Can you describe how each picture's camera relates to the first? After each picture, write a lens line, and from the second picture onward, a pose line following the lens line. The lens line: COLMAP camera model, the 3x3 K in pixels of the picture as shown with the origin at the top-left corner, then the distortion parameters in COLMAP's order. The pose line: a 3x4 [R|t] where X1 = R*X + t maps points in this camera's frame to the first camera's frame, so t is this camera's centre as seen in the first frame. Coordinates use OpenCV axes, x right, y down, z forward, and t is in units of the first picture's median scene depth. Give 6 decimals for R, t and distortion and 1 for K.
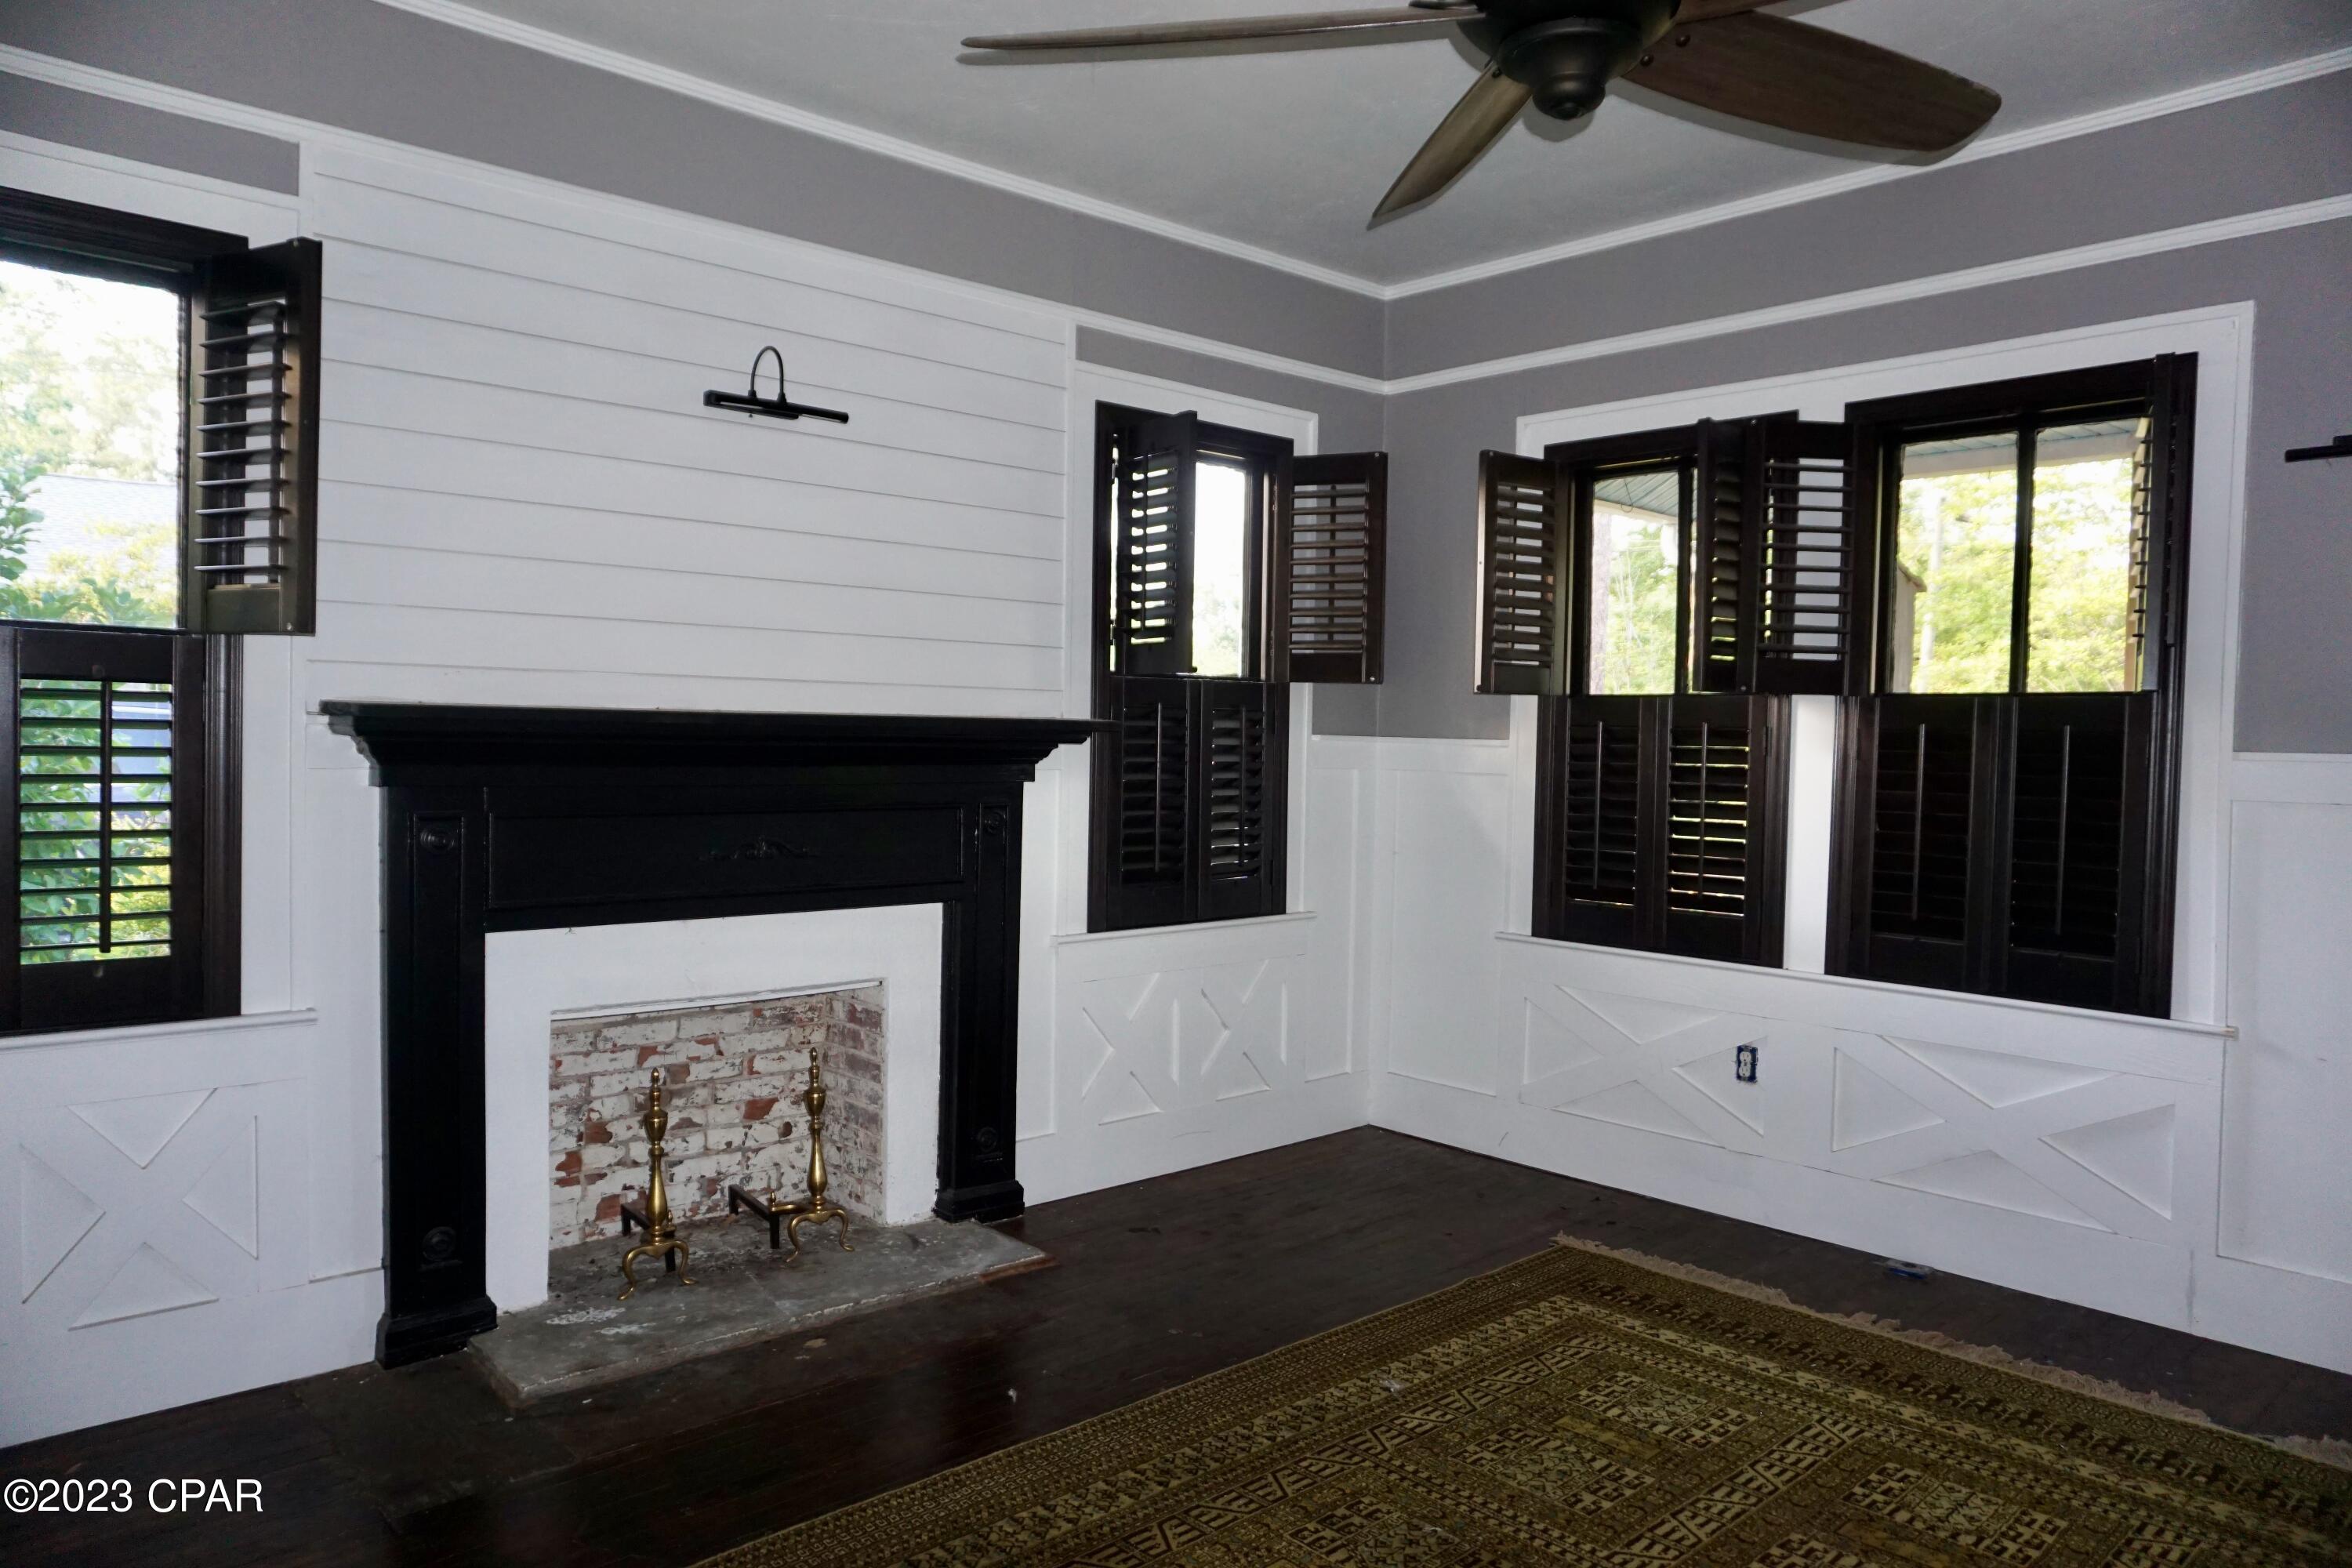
lens RADIAL K [[1595.2, 0, 1183.0], [0, 1595.2, 787.8], [0, 0, 1]] dist [-0.042825, 0.038213]
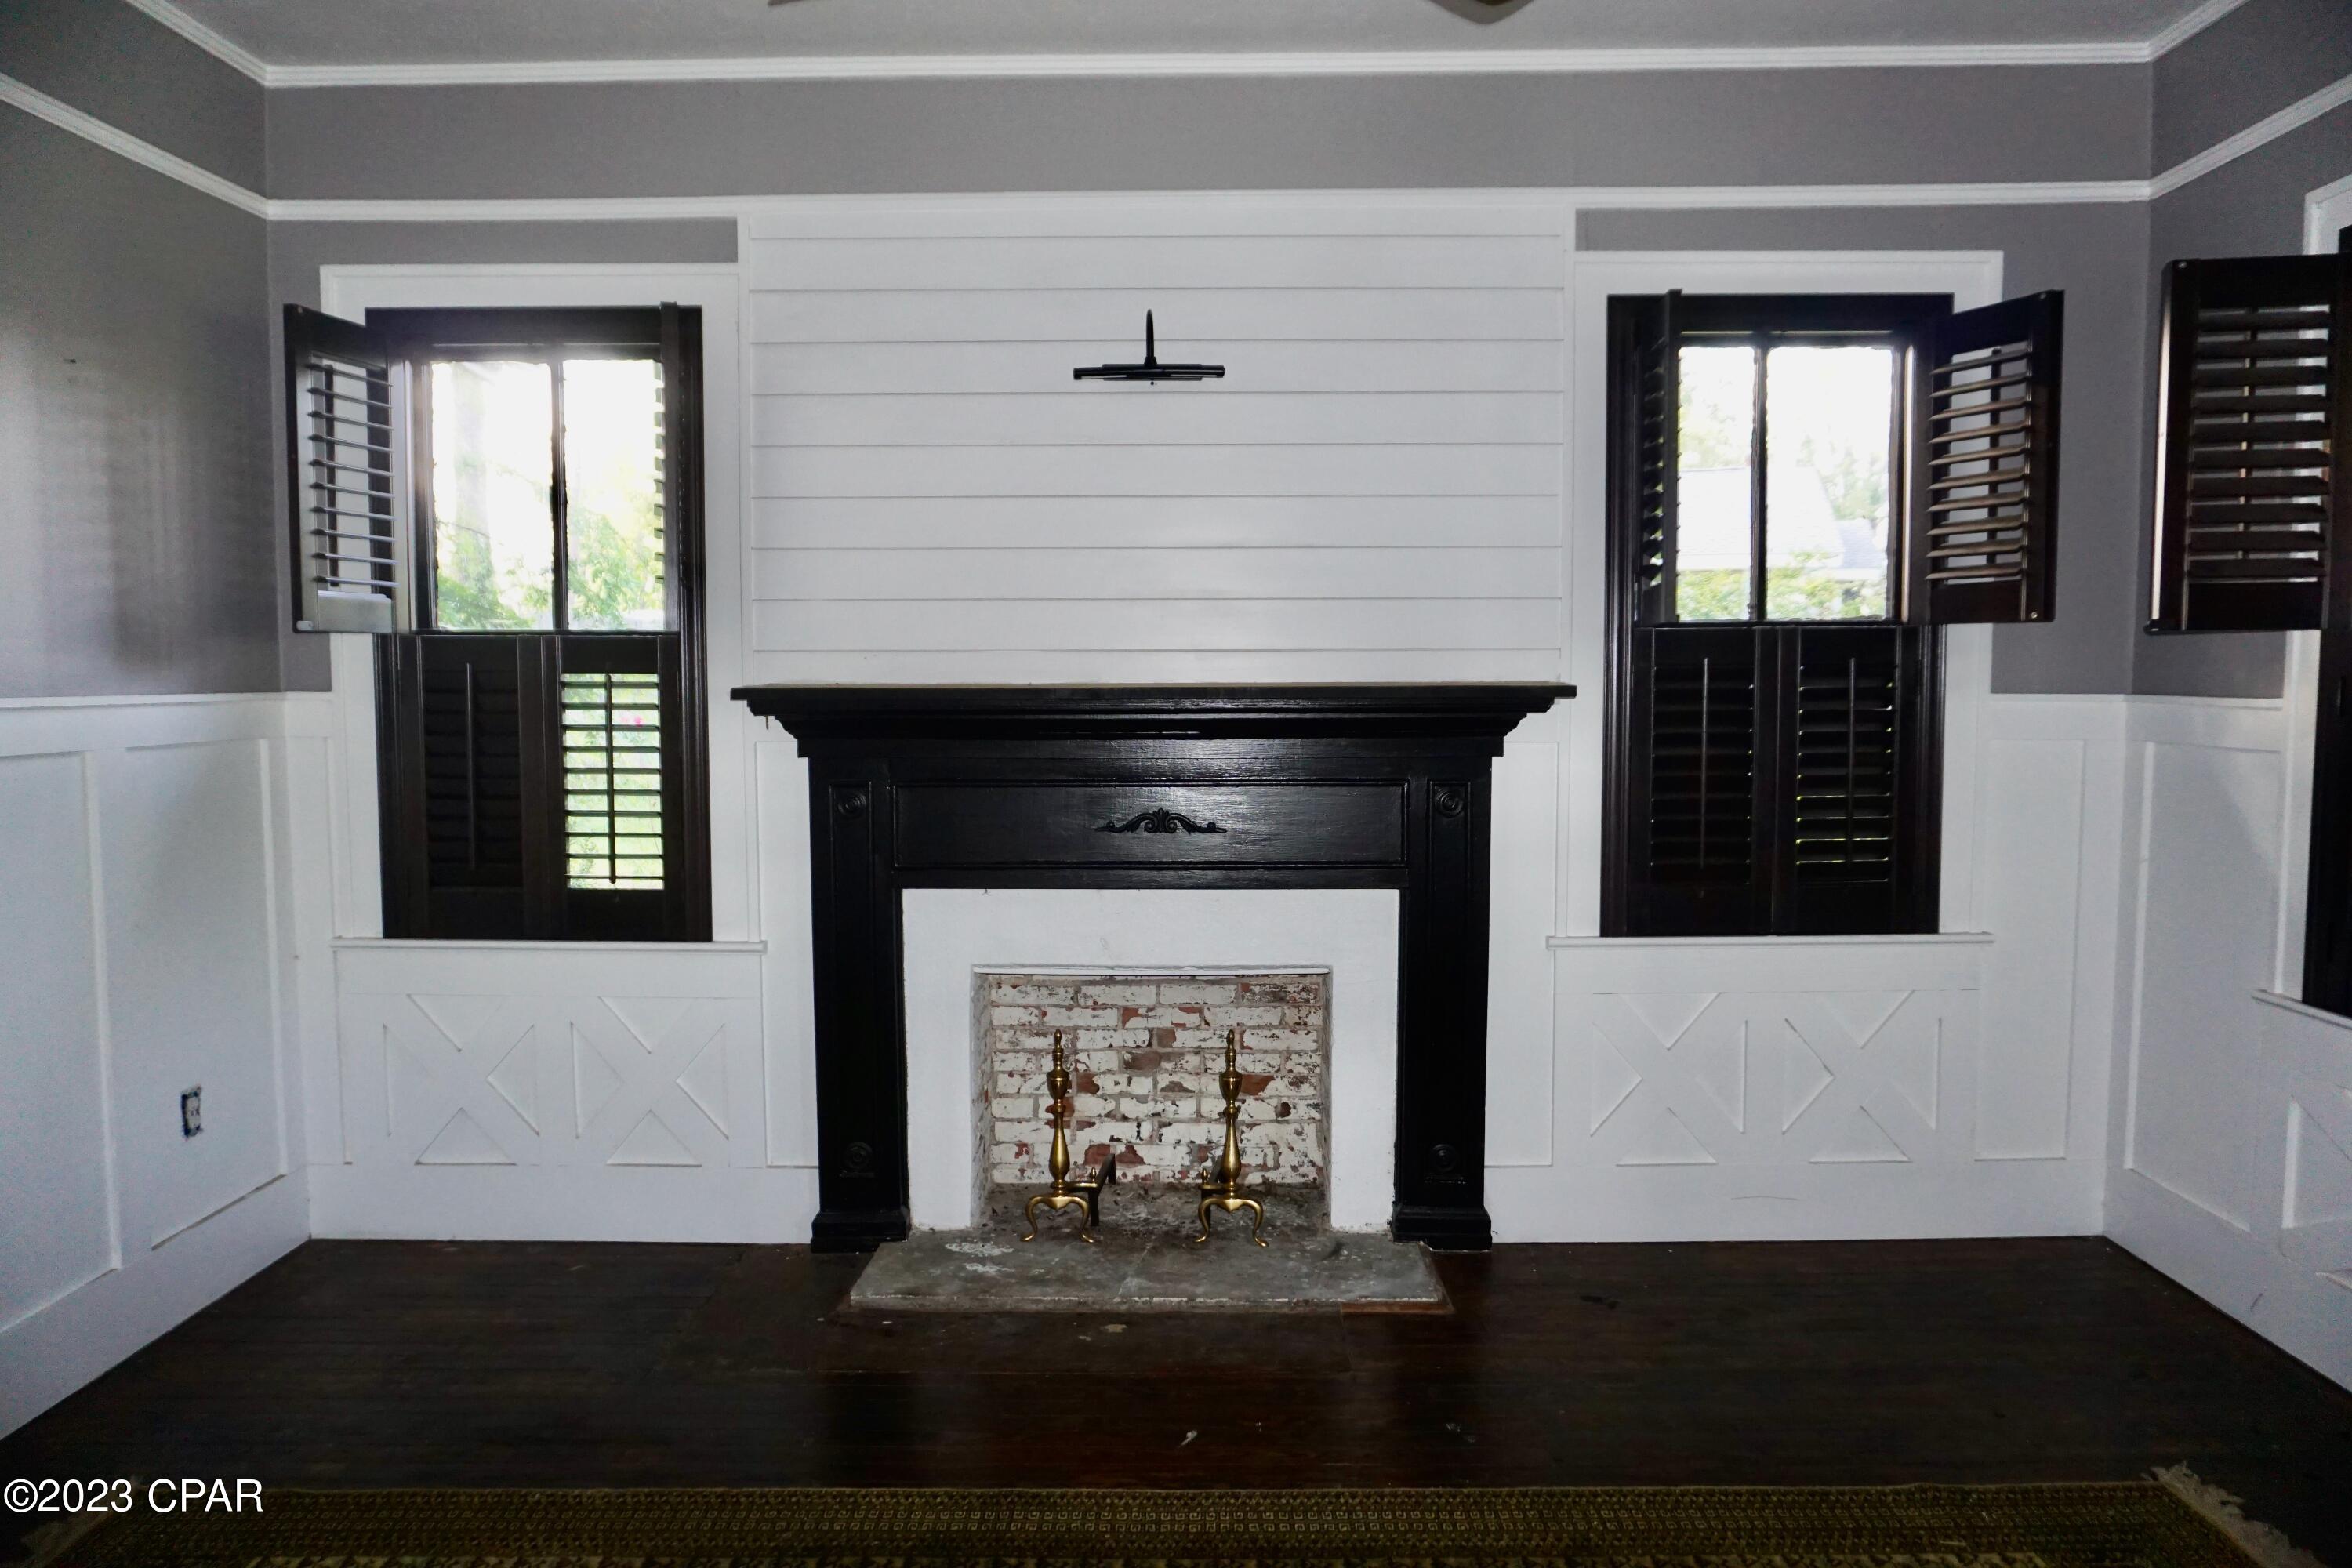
lens RADIAL K [[1572.8, 0, 1192.7], [0, 1572.8, 793.2], [0, 0, 1]] dist [-0.050736, 0.037710]
pose [[0.724375, 0.028682, -0.688809, 0.396492], [-0.006672, 0.999379, 0.034597, -0.012800], [0.689374, -0.020466, 0.724117, 0.289810]]
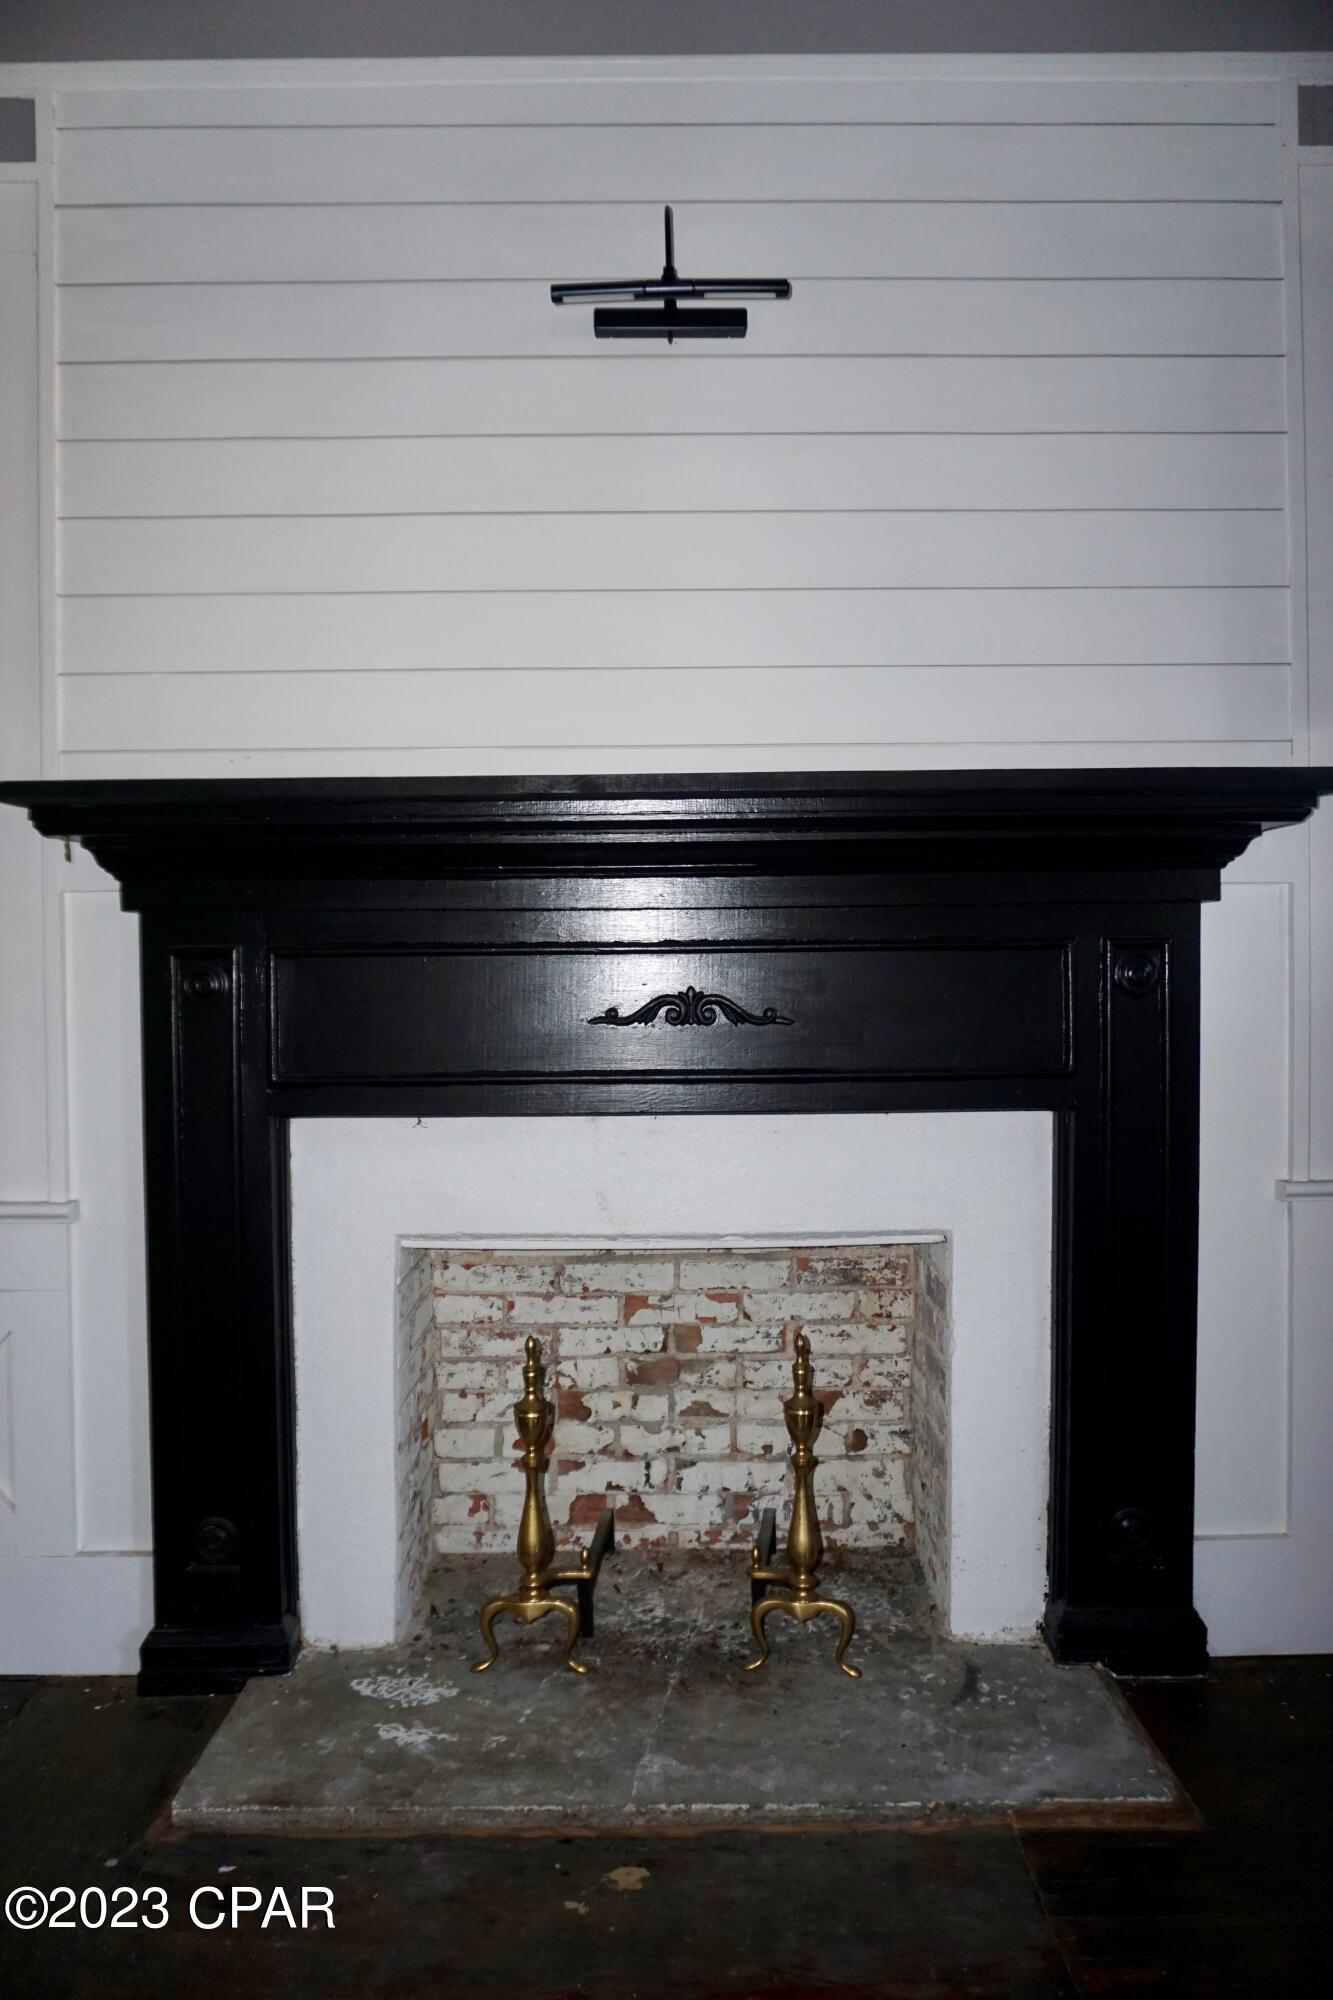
lens RADIAL K [[1337.4, 0, 693.0], [0, 1337.4, 1007.4], [0, 0, 1]] dist [-0.050736, 0.037710]
pose [[0.744527, -0.013051, -0.667465, 0.084999], [-0.001915, 0.999763, -0.021685, 0.046557], [0.667590, 0.017424, 0.744326, 0.570398]]
